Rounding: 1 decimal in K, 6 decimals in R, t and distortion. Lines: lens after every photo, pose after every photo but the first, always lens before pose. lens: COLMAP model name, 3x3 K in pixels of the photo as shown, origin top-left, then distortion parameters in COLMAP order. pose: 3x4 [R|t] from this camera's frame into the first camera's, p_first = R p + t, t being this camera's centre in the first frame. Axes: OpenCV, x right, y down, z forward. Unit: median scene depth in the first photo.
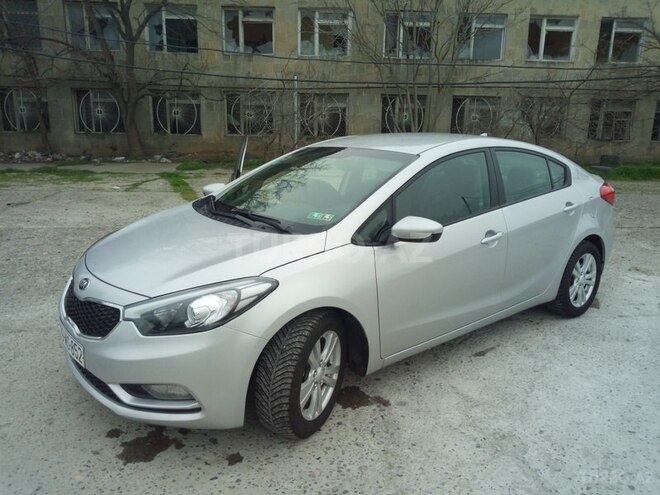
lens RADIAL K [[522.3, 0, 330.0], [0, 522.3, 247.5], [0, 0, 1]] dist [-0.006511, 0.001951]
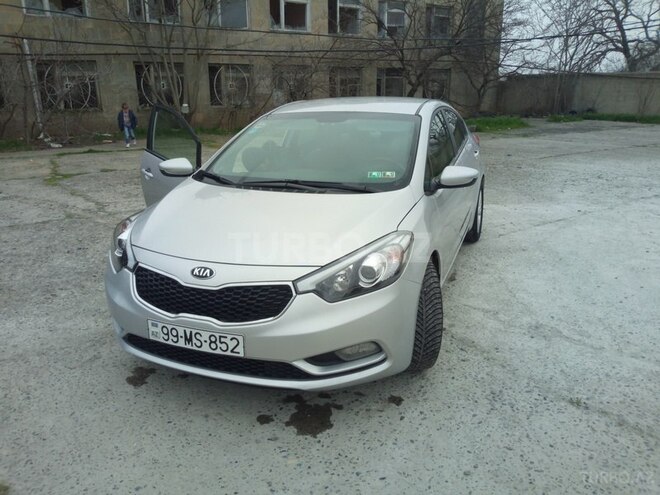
lens RADIAL K [[522.3, 0, 330.0], [0, 522.3, 247.5], [0, 0, 1]] dist [-0.006511, 0.001951]
pose [[0.863953, -0.163386, 0.476330, -0.541041], [0.136801, 0.986479, 0.090246, -0.018315], [-0.484634, -0.012806, 0.874623, 0.082144]]
